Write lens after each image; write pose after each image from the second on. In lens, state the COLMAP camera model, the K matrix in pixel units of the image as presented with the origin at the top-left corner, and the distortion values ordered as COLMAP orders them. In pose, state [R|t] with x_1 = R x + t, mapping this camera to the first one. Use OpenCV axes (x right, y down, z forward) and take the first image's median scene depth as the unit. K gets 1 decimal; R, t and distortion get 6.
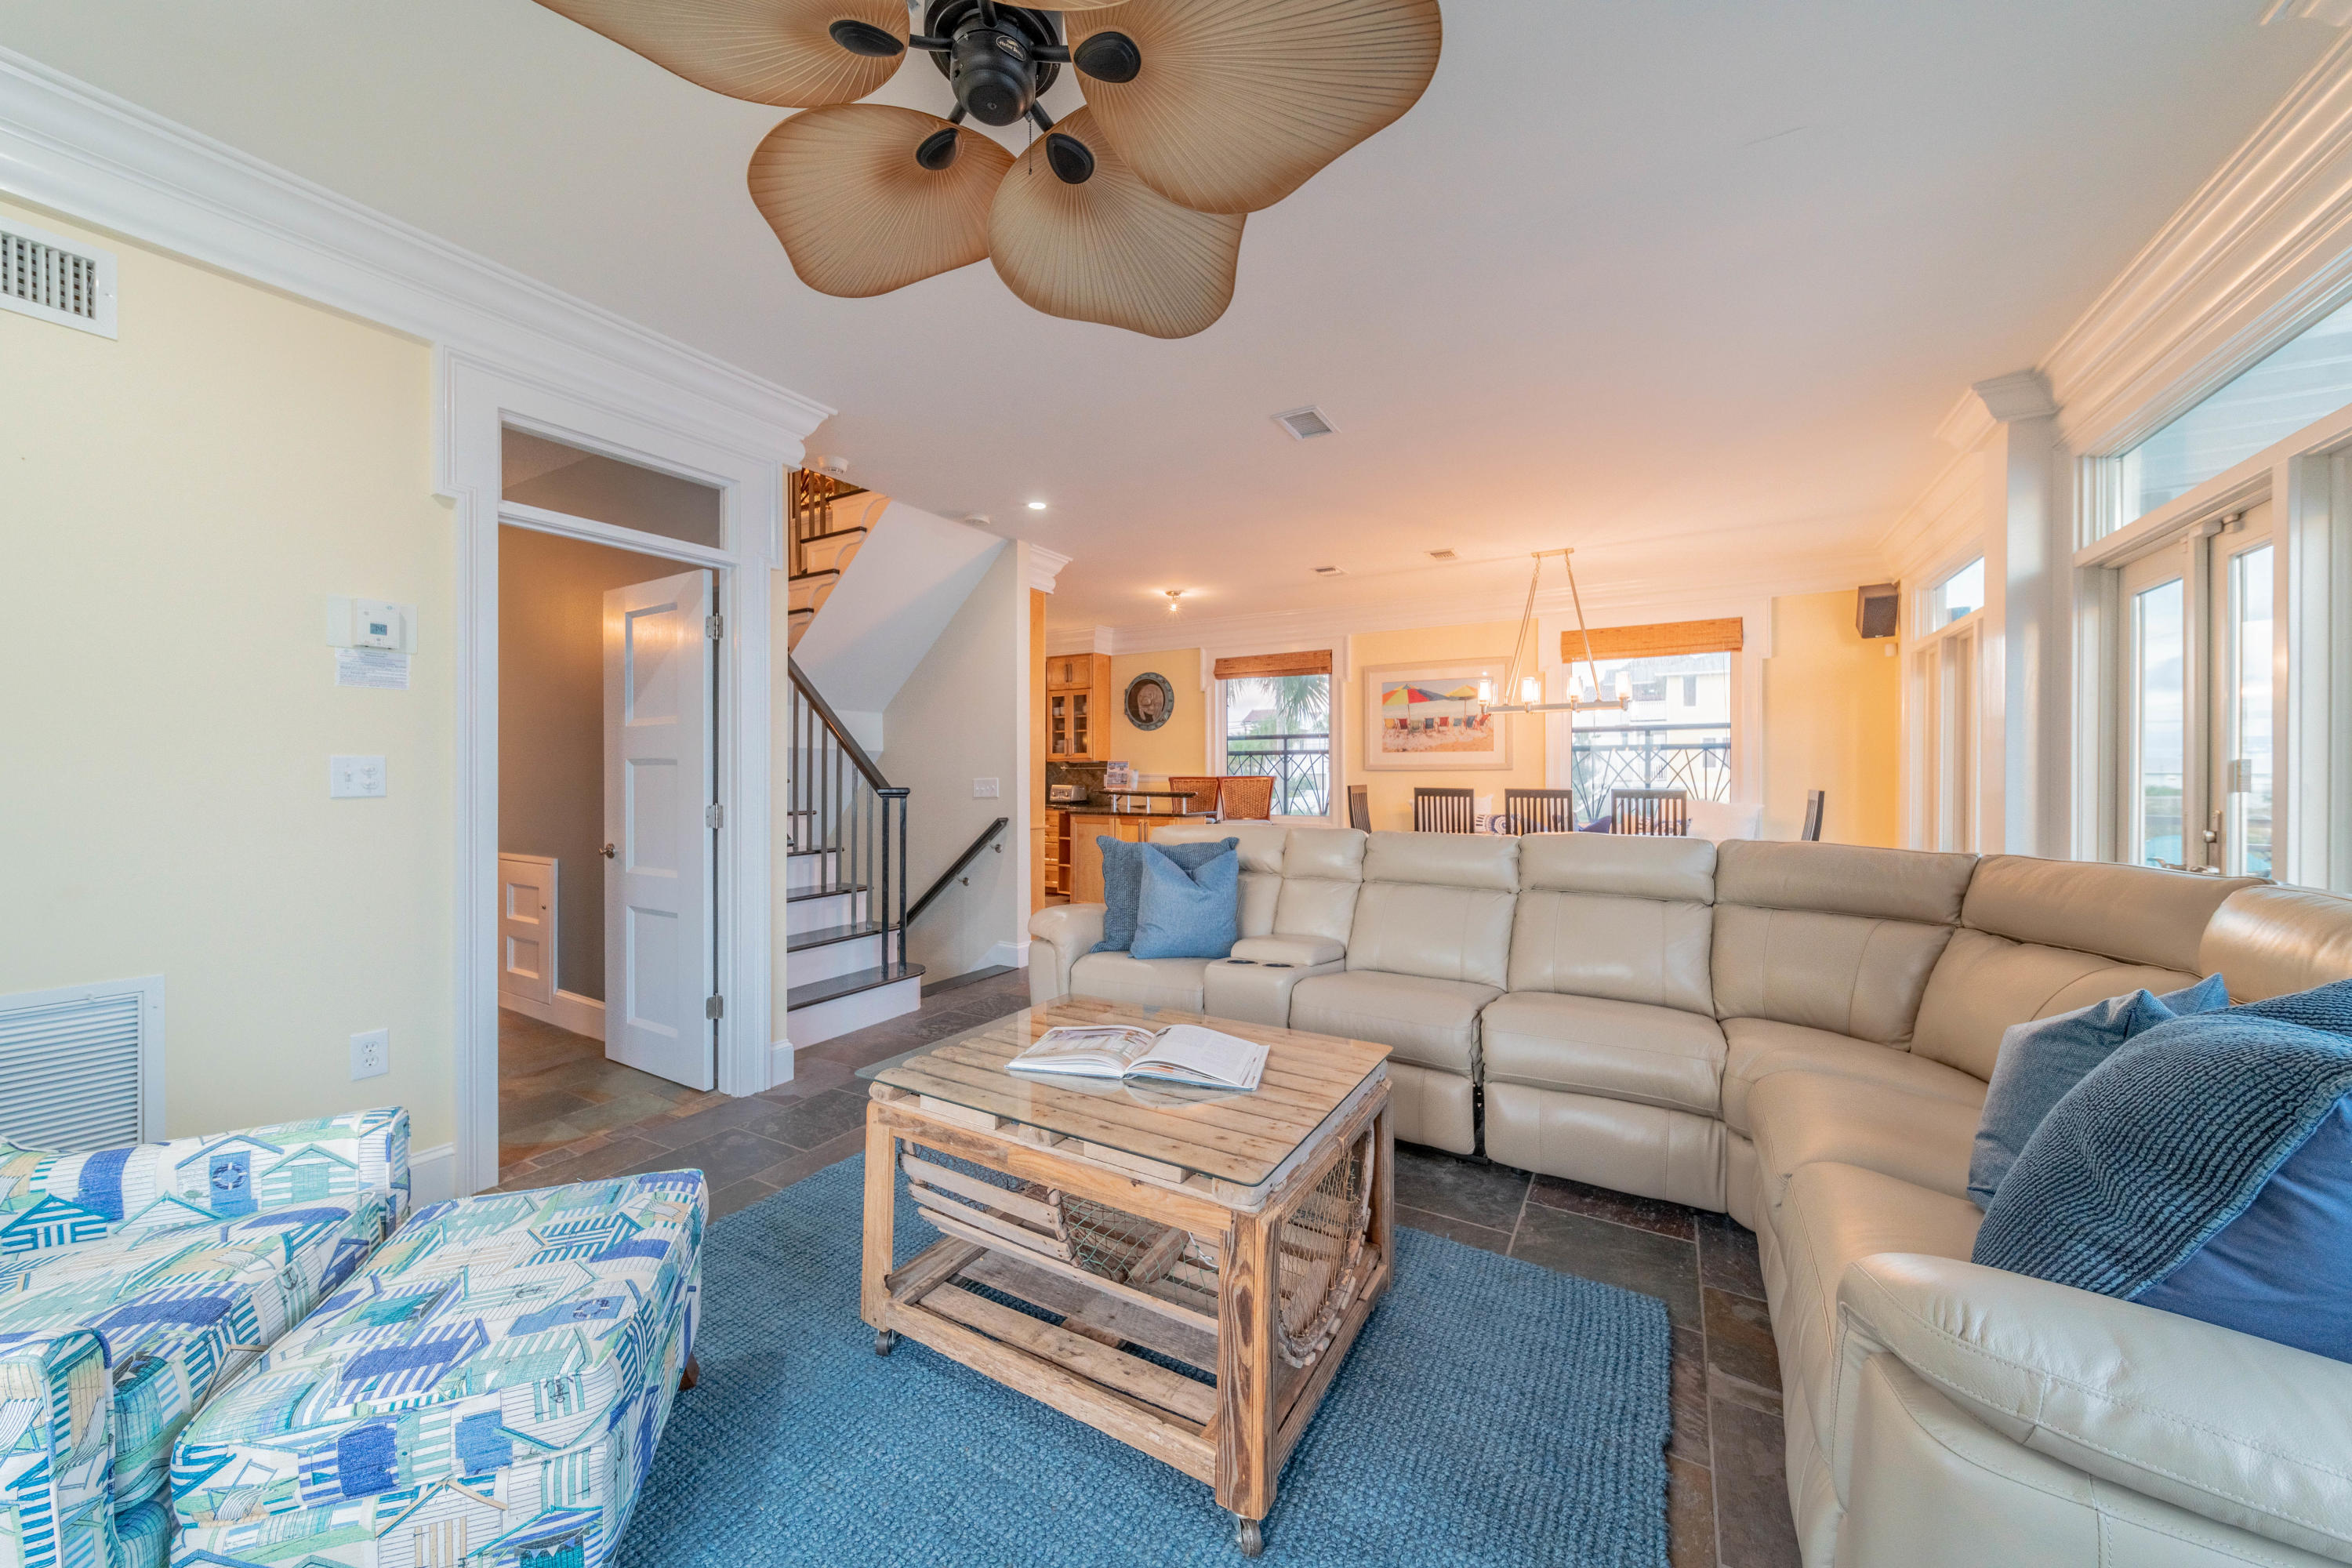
lens RADIAL K [[850.8, 0, 1166.4], [0, 850.8, 776.1], [0, 0, 1]] dist [-0.000298, -0.000541]
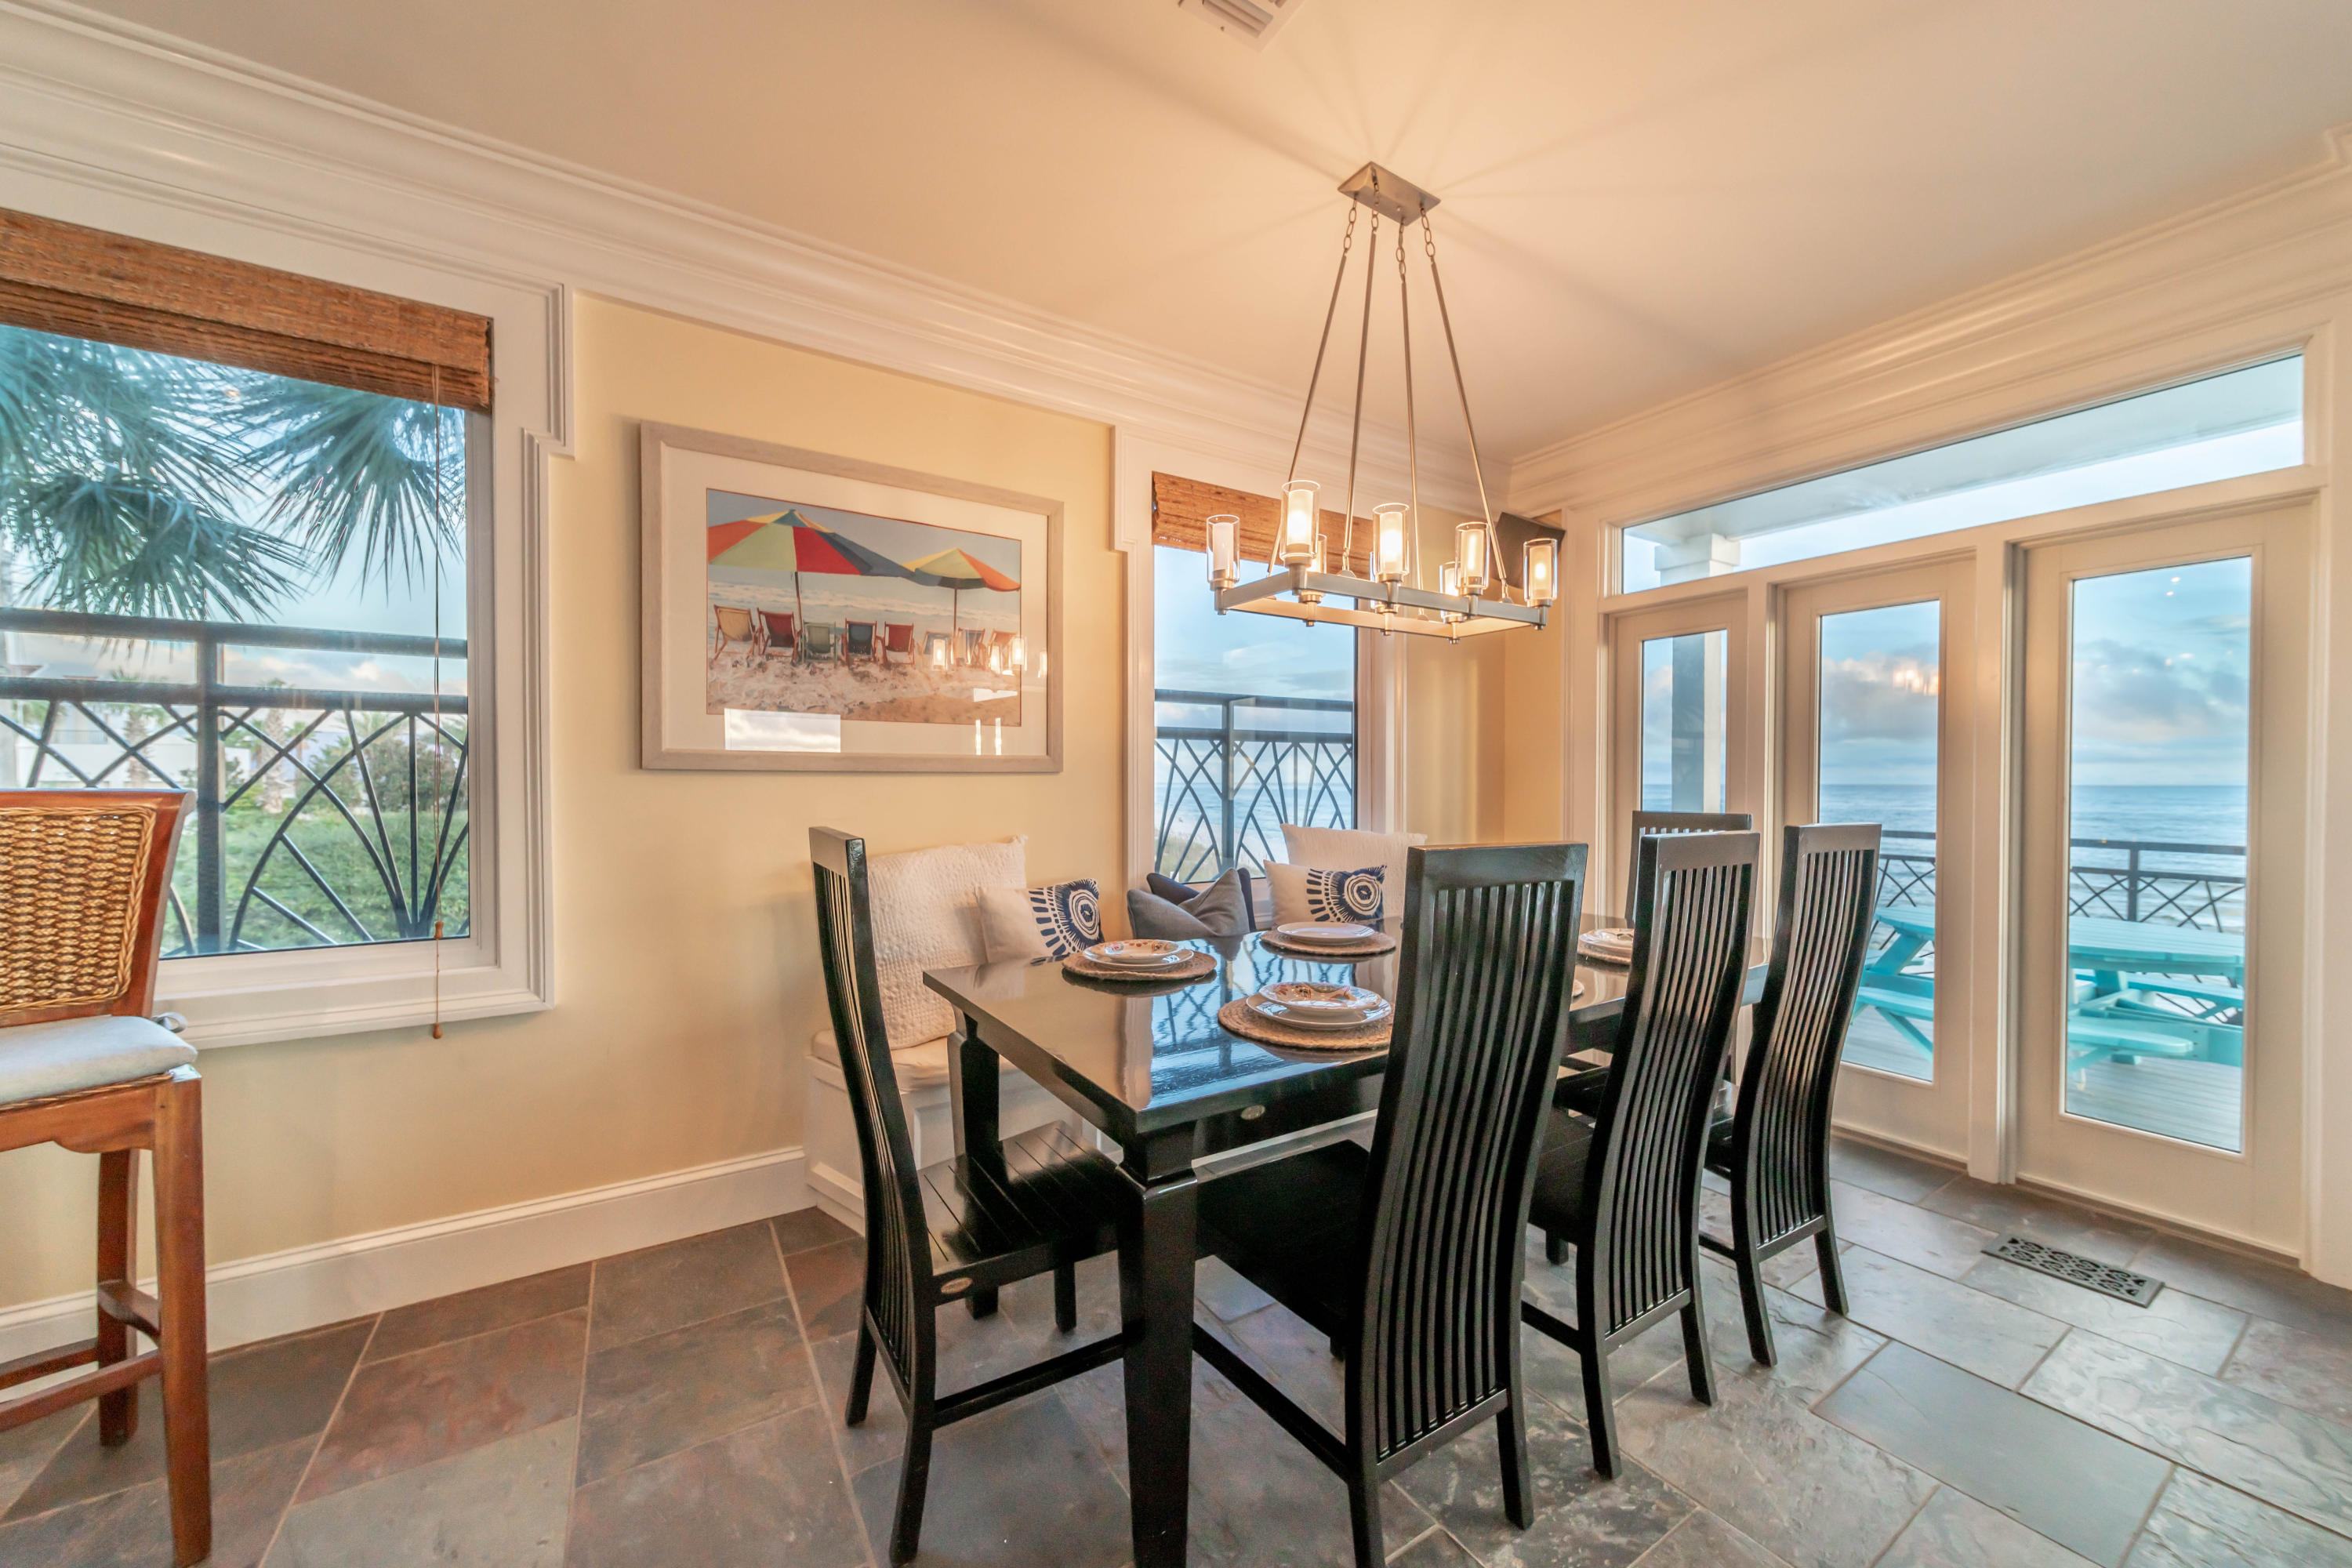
lens RADIAL K [[850.8, 0, 1150.4], [0, 850.8, 785.5], [0, 0, 1]] dist [-0.000298, -0.000541]
pose [[0.469050, -0.004803, 0.883158, 0.047888], [-0.002912, 0.999971, 0.006985, -0.003770], [-0.883167, -0.005847, 0.469023, 0.620636]]
